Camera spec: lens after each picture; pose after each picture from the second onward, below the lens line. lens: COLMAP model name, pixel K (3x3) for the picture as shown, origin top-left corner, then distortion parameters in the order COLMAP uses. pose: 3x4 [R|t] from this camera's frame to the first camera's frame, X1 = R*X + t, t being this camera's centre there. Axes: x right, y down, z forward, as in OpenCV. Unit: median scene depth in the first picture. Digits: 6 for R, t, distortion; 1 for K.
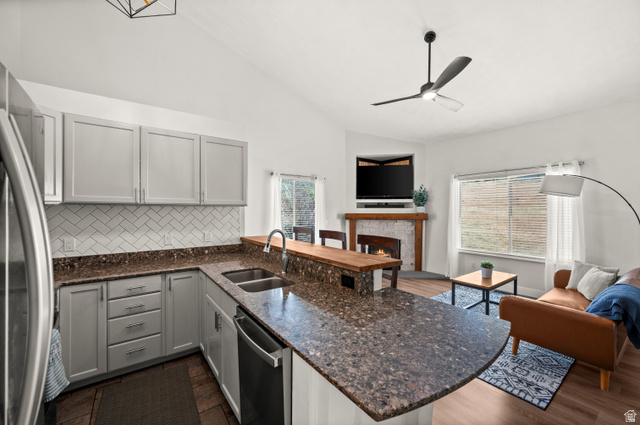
lens RADIAL K [[259.3, 0, 324.1], [0, 259.3, 210.4], [0, 0, 1]] dist [-0.000077, 0.000020]
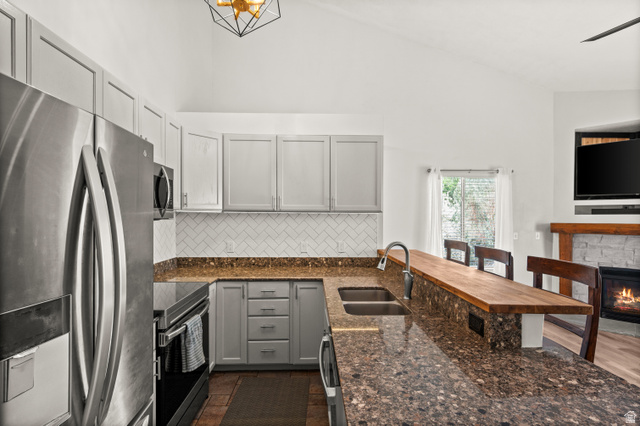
lens RADIAL K [[318.5, 0, 320.4], [0, 318.5, 220.7], [0, 0, 1]] dist [0.001563, 0.000204]
pose [[0.816702, 0.009081, -0.576988, 0.176910], [-0.003650, 0.999937, 0.010572, -0.000694], [0.577048, -0.006528, 0.816684, 0.069825]]
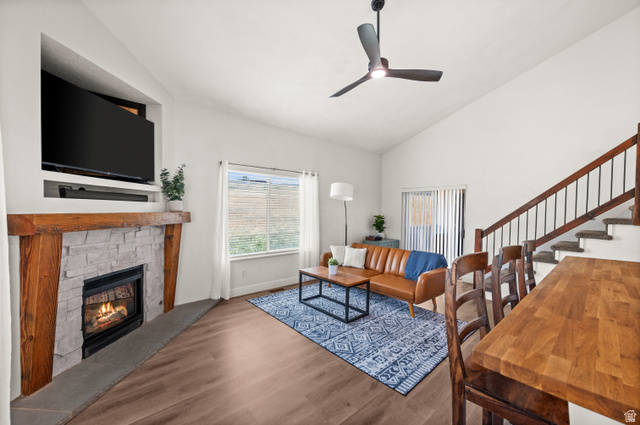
lens RADIAL K [[259.3, 0, 324.1], [0, 259.3, 210.4], [0, 0, 1]] dist [-0.000077, 0.000020]
pose [[-0.094744, -0.005572, 0.995486, -0.604188], [-0.021545, 0.999762, 0.003546, -0.002810], [-0.995268, -0.021112, -0.094842, 1.746490]]
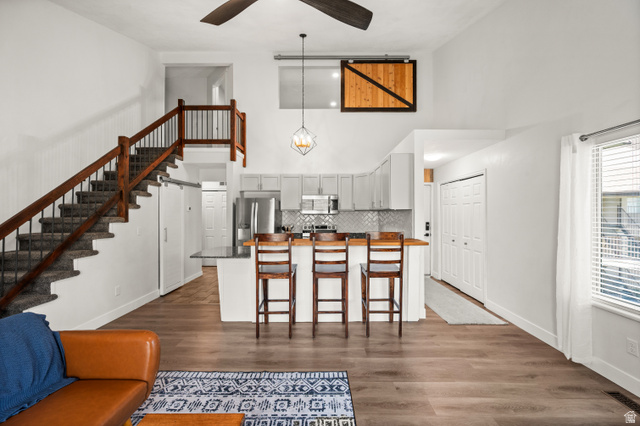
lens RADIAL K [[259.3, 0, 324.1], [0, 259.3, 210.9], [0, 0, 1]] dist [-0.000077, 0.000020]
pose [[-0.594760, -0.006155, -0.803880, 1.066294], [0.002800, 0.999949, -0.009727, -0.000873], [0.803899, -0.008036, -0.594712, 1.915222]]
